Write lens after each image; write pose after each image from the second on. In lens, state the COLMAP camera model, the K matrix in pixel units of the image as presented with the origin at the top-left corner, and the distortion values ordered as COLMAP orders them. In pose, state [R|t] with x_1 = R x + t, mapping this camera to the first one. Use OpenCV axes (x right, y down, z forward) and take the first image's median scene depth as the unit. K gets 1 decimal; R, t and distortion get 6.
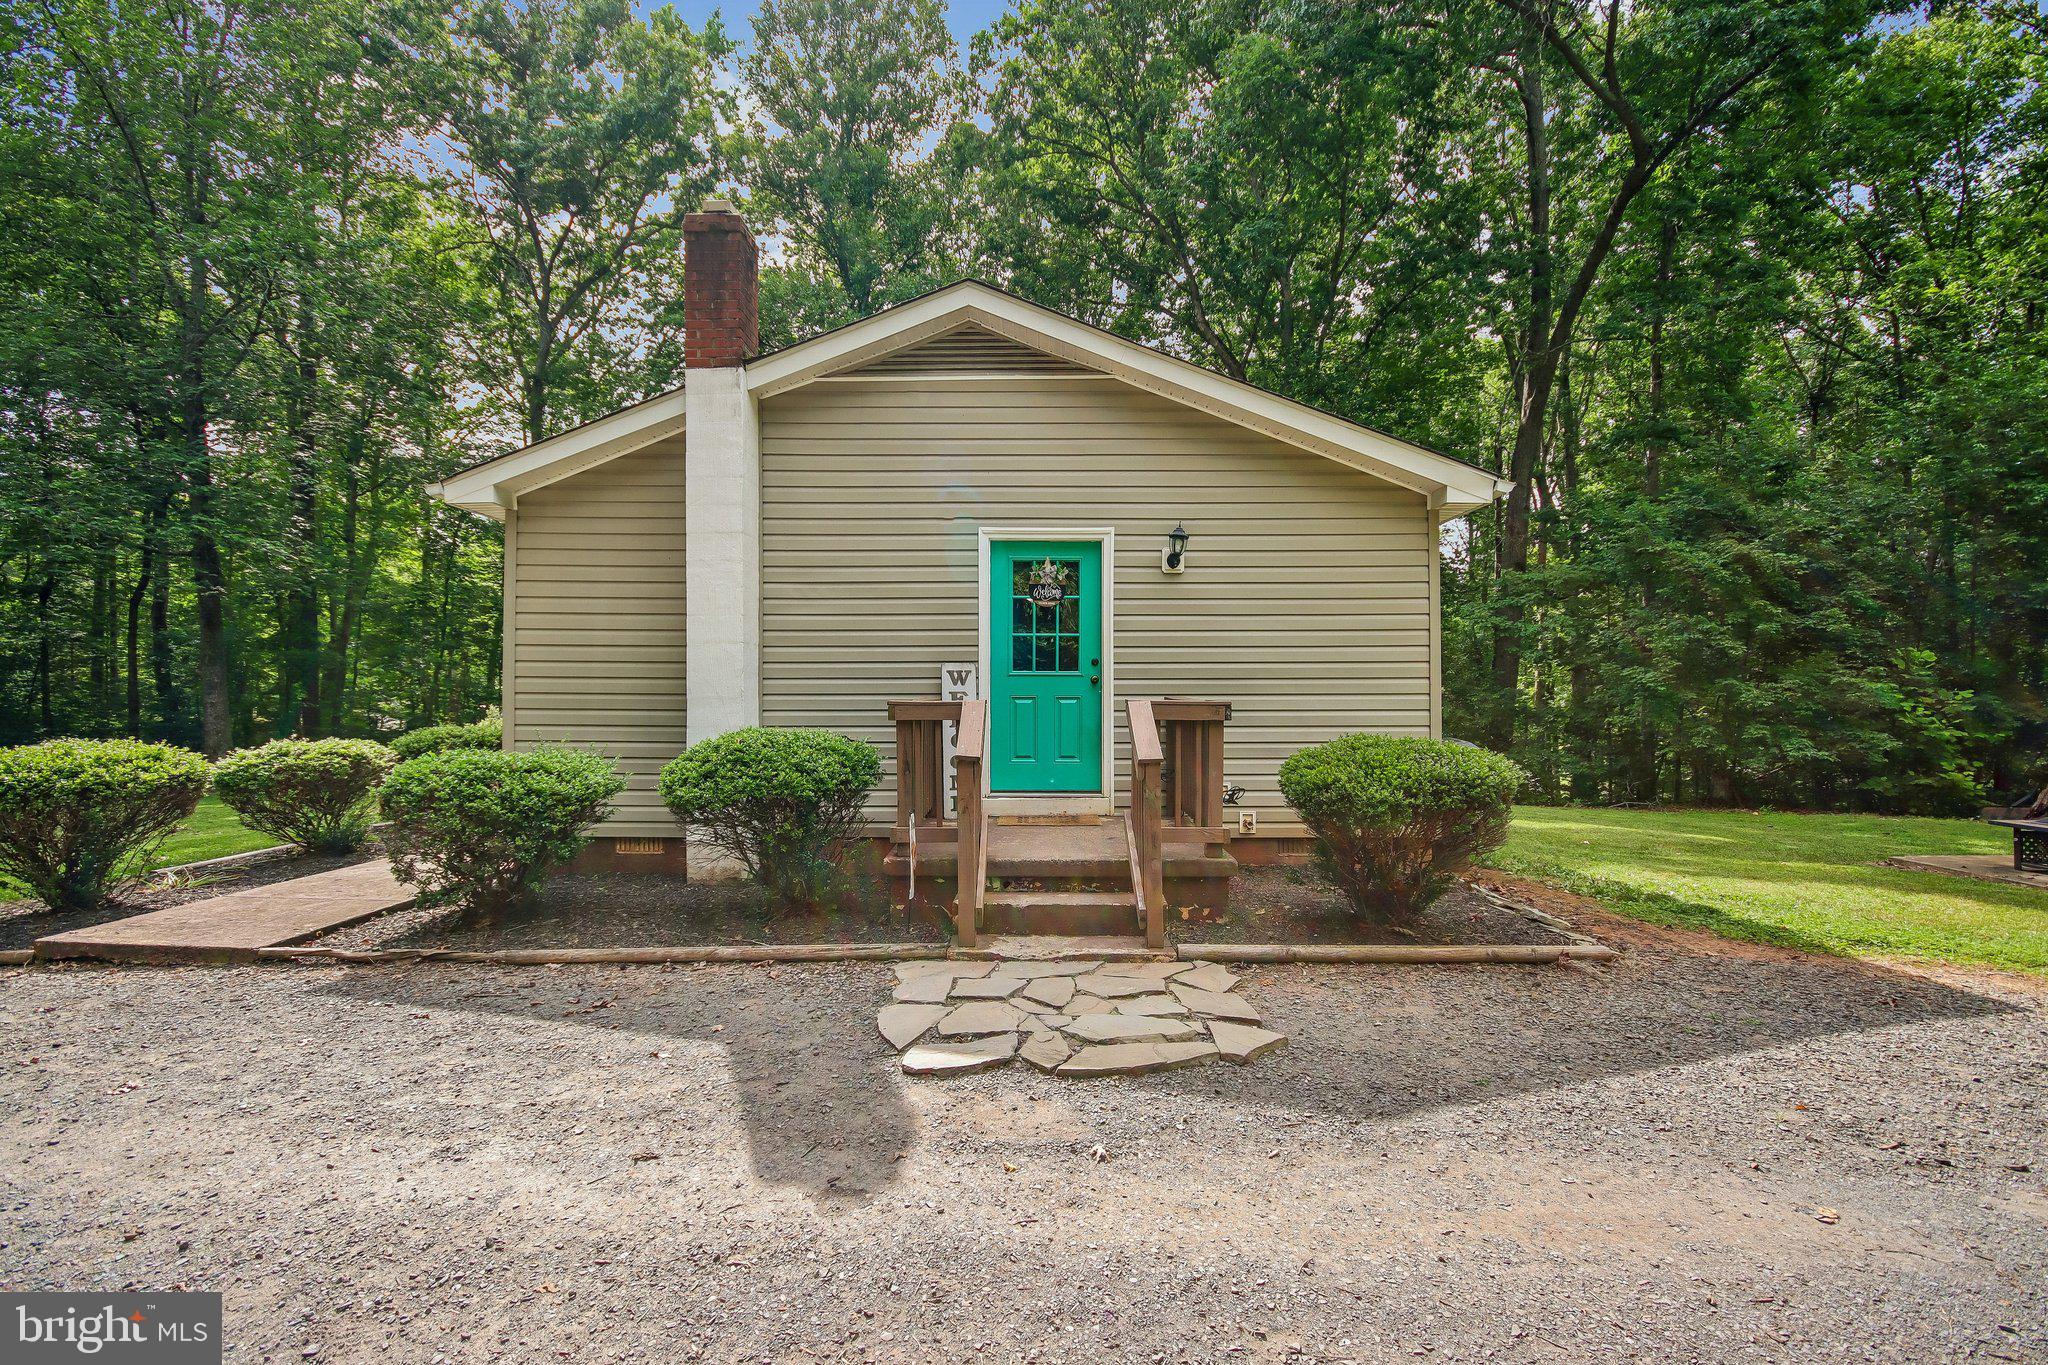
lens RADIAL K [[951.2, 0, 1031.0], [0, 951.2, 694.5], [0, 0, 1]] dist [0.010955, -0.005451]
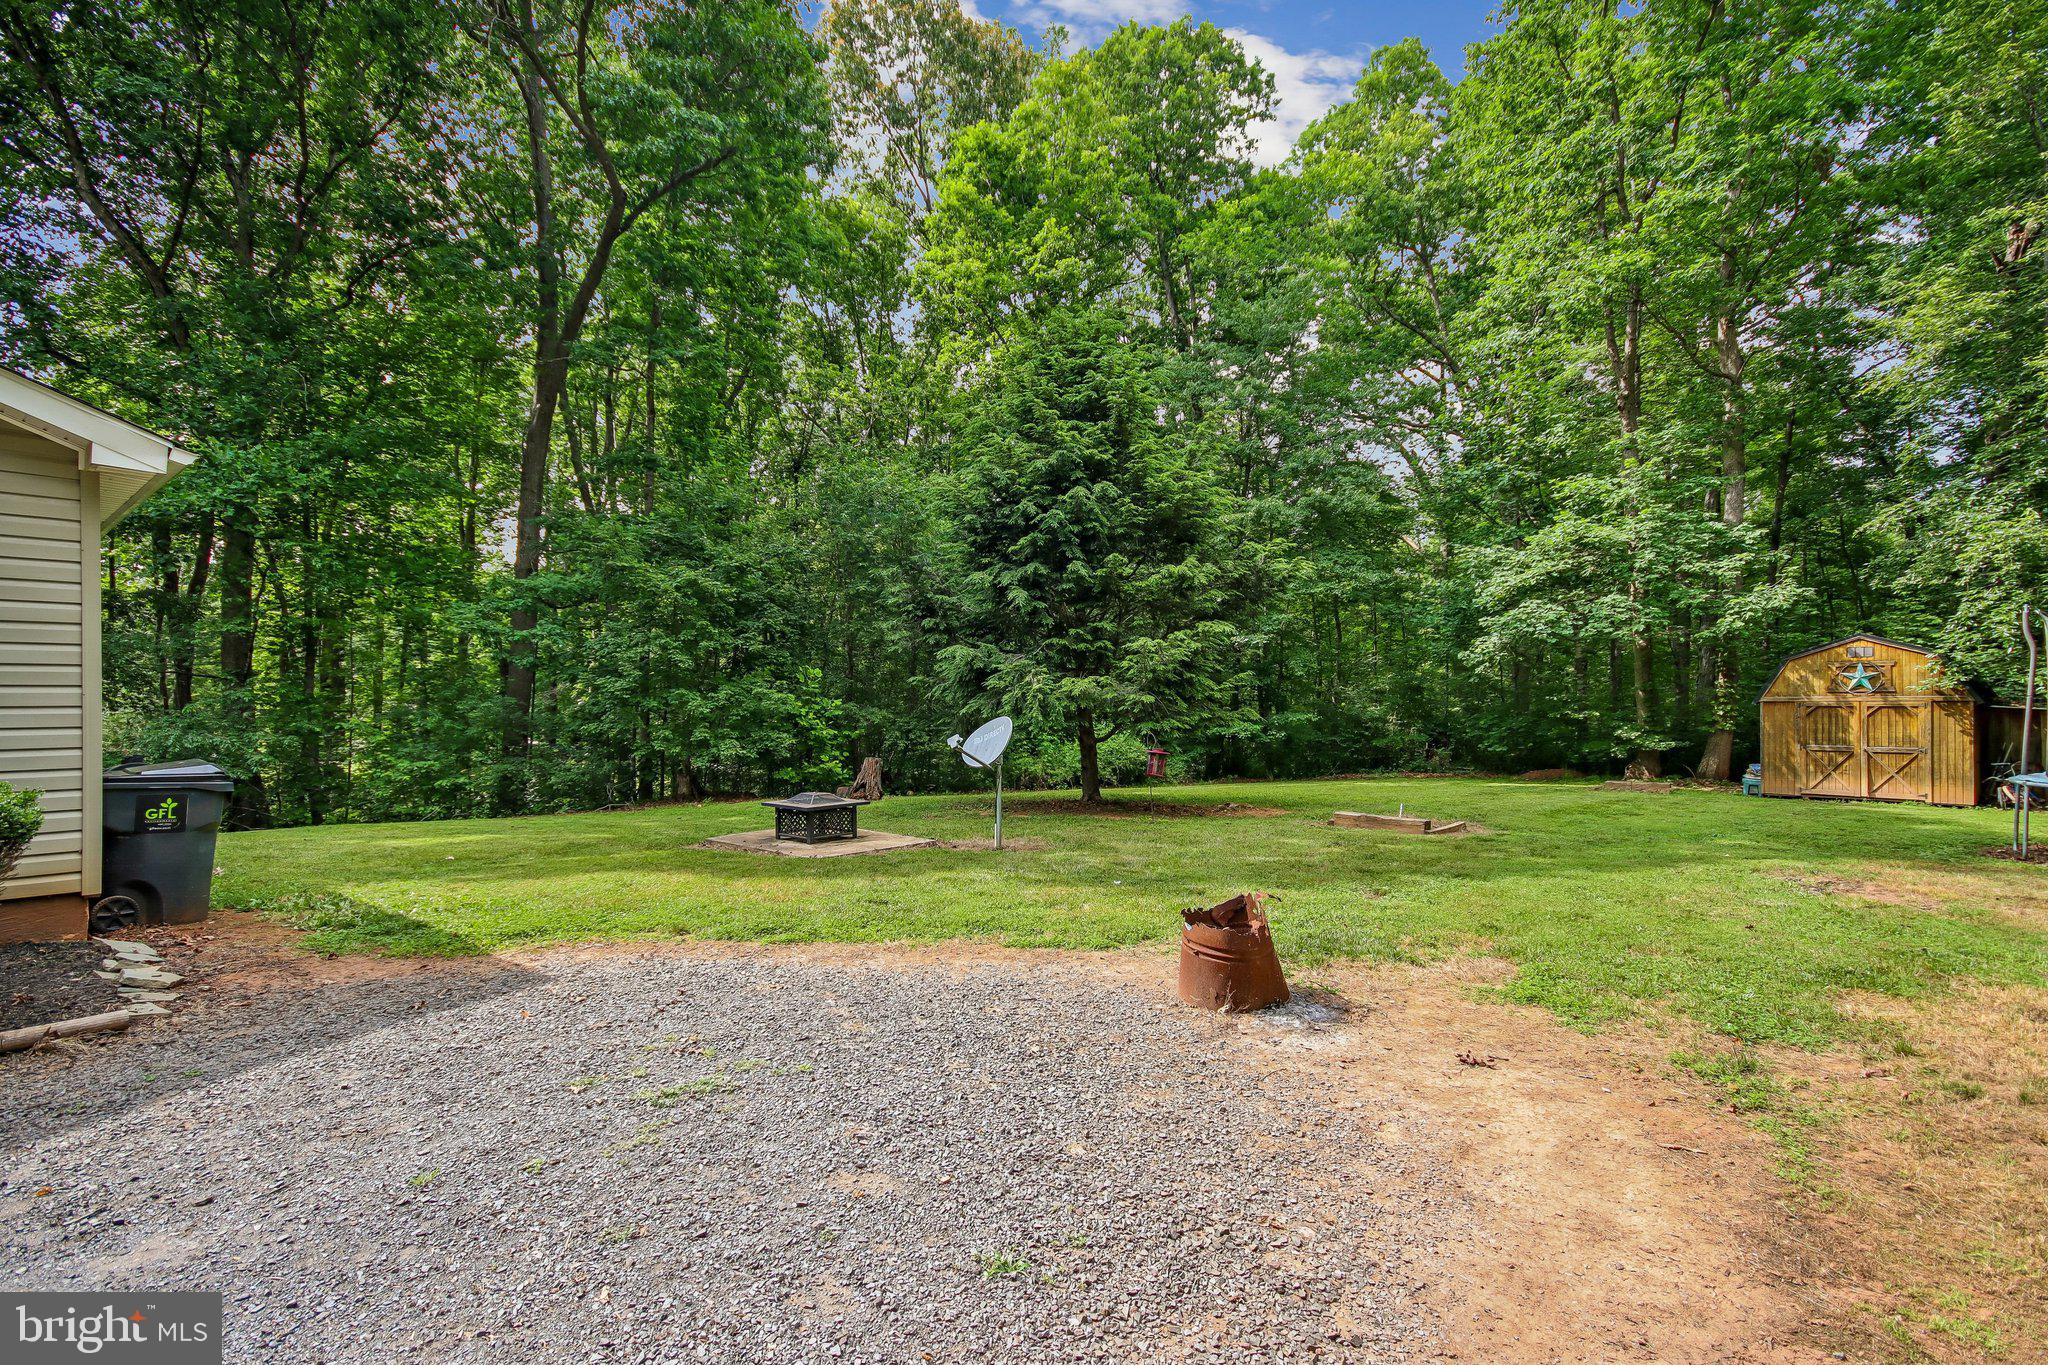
lens RADIAL K [[951.2, 0, 1043.8], [0, 951.2, 692.5], [0, 0, 1]] dist [0.010955, -0.005451]
pose [[0.623845, 0.007735, 0.781510, 0.123462], [-0.001107, 0.999959, -0.009013, -0.002043], [-0.781548, 0.004758, 0.623828, -0.042599]]
